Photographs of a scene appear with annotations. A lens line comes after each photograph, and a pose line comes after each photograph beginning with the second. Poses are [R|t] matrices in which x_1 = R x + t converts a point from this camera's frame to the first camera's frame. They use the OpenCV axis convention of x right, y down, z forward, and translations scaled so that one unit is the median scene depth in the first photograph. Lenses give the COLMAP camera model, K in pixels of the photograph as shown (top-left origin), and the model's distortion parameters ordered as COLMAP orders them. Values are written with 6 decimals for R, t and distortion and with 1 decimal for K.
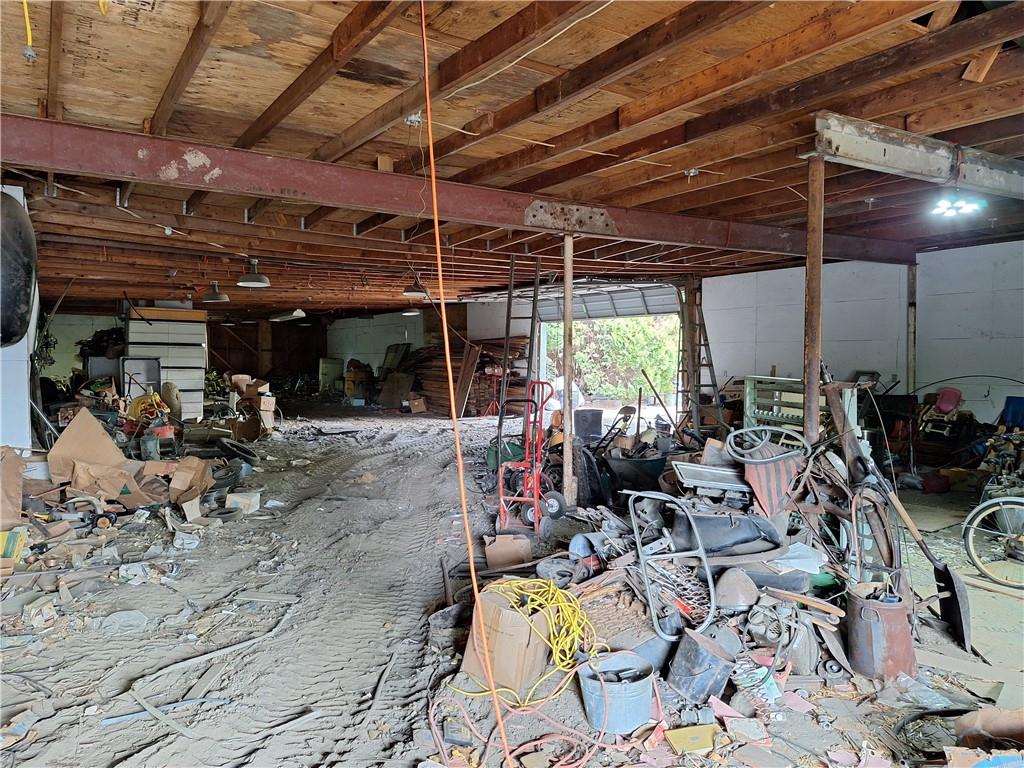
lens RADIAL K [[699.4, 0, 507.3], [0, 699.4, 378.5], [0, 0, 1]] dist [0.032462, -0.034499]
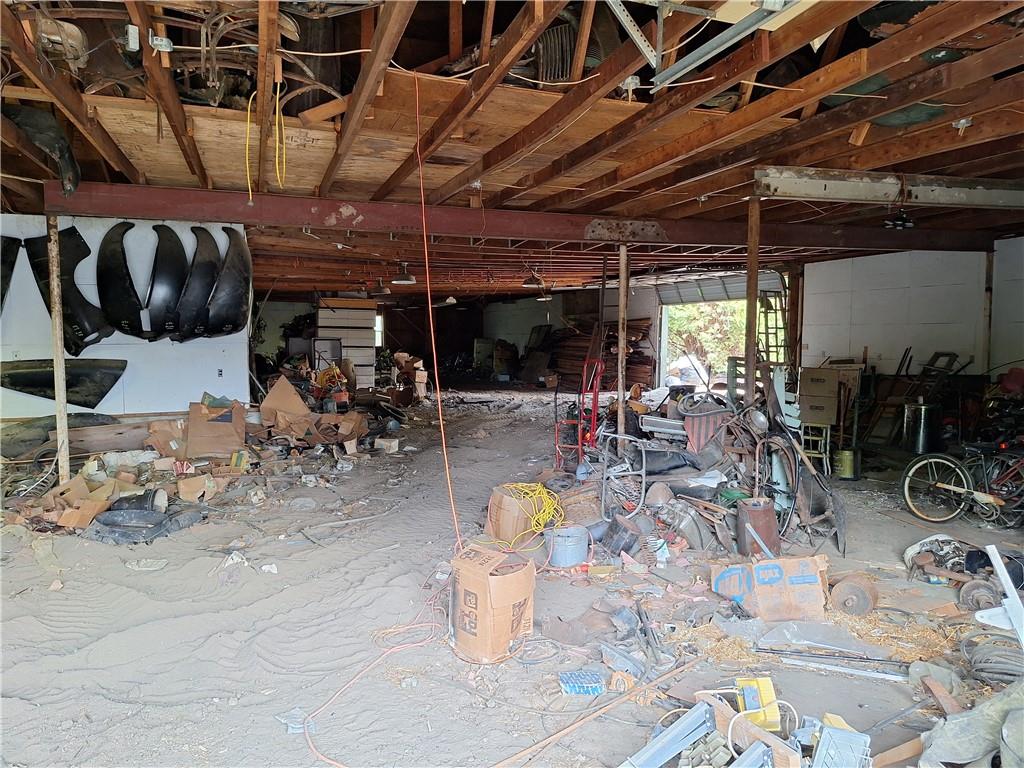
lens RADIAL K [[699.4, 0, 519.0], [0, 699.4, 376.4], [0, 0, 1]] dist [0.032462, -0.034499]
pose [[0.974849, 0.012255, -0.222528, 0.225852], [-0.005992, 0.999567, 0.028798, -0.001417], [0.222785, -0.026740, 0.974501, -0.347084]]
